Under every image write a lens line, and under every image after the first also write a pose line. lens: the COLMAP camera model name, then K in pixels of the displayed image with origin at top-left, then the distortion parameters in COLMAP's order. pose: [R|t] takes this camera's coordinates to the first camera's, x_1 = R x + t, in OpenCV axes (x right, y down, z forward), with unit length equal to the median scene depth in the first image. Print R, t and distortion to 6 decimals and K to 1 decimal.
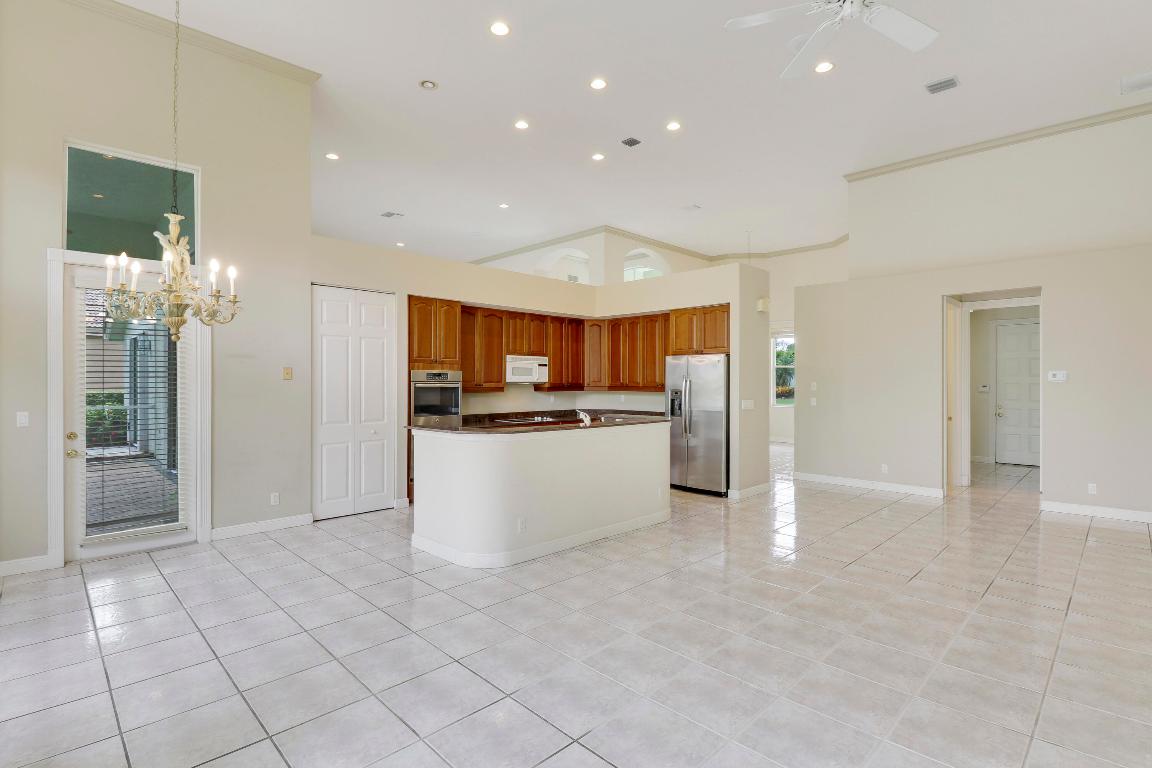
lens RADIAL K [[549.0, 0, 572.1], [0, 549.0, 382.1], [0, 0, 1]] dist [0.000480, 0.000046]
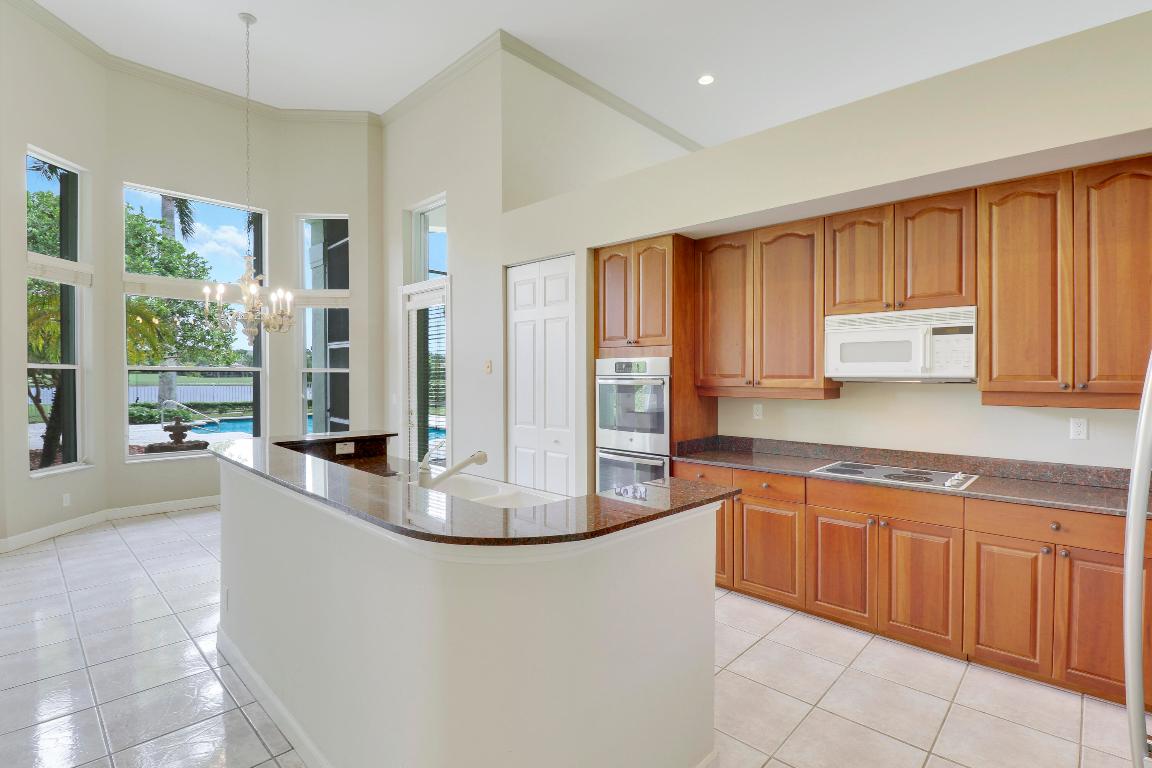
lens RADIAL K [[549.0, 0, 572.1], [0, 549.0, 382.1], [0, 0, 1]] dist [0.000480, 0.000046]
pose [[0.030807, 0.011894, -0.999455, 0.321931], [-0.001667, 0.999928, 0.011848, -0.000995], [0.999524, 0.001301, 0.030824, 0.795231]]
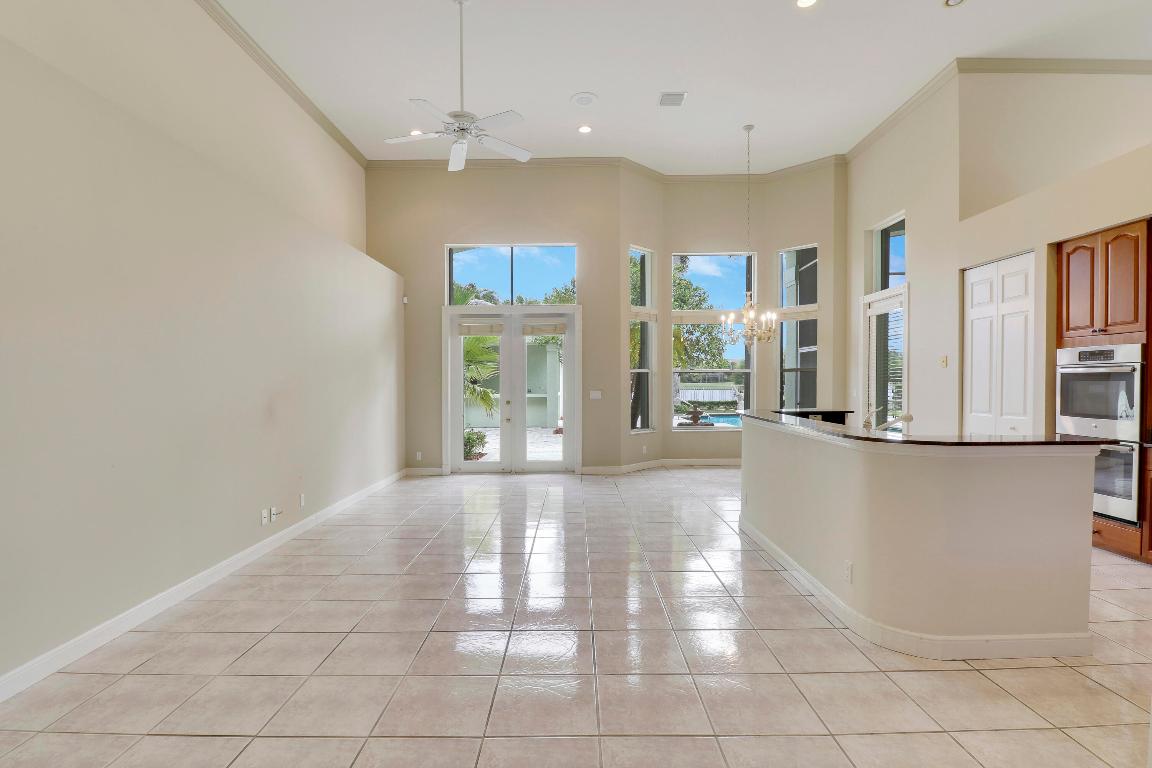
lens RADIAL K [[538.9, 0, 574.3], [0, 538.9, 398.1], [0, 0, 1]] dist [0.030643, -0.026575]
pose [[-0.700569, 0.026684, -0.713085, 0.539275], [0.008375, 0.999539, 0.029175, 0.013108], [0.713535, 0.014467, -0.700470, 0.876756]]
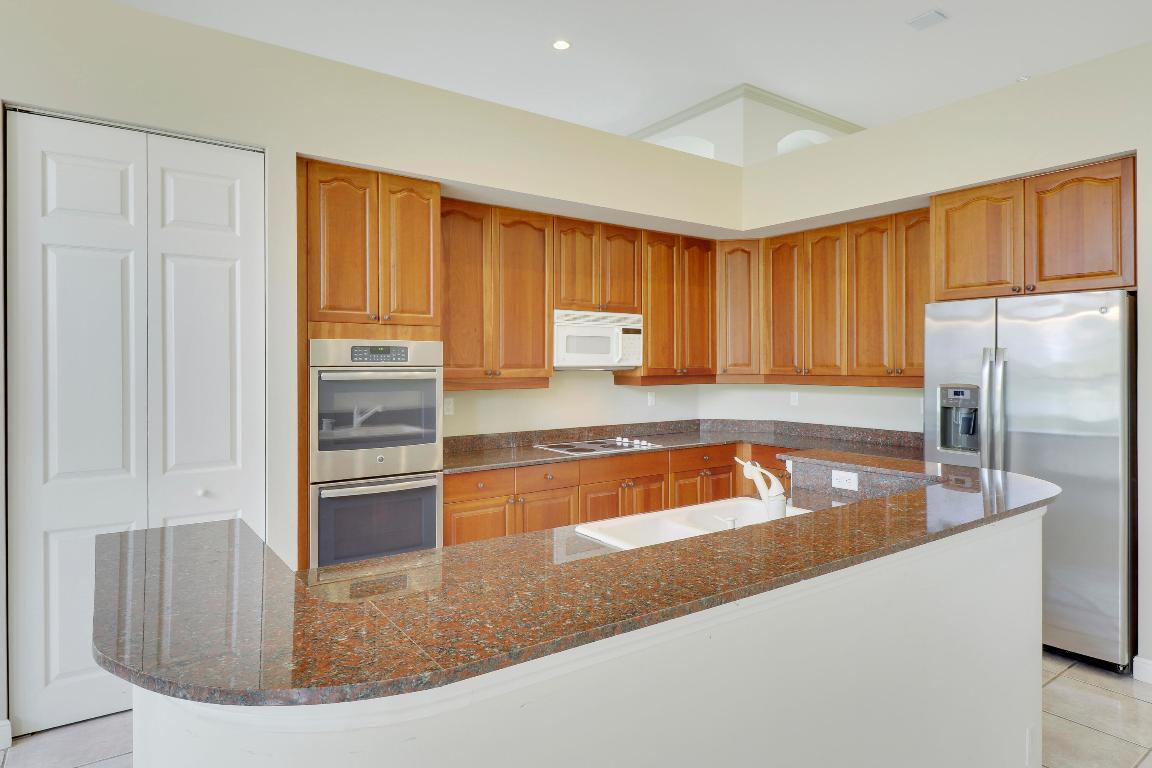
lens RADIAL K [[657.4, 0, 573.5], [0, 657.4, 362.3], [0, 0, 1]] dist [0.001651, 0.000437]
pose [[0.988650, -0.004014, -0.150185, -0.018552], [0.003233, 0.999980, -0.005447, -0.000698], [0.150204, 0.004900, 0.988643, 0.451484]]
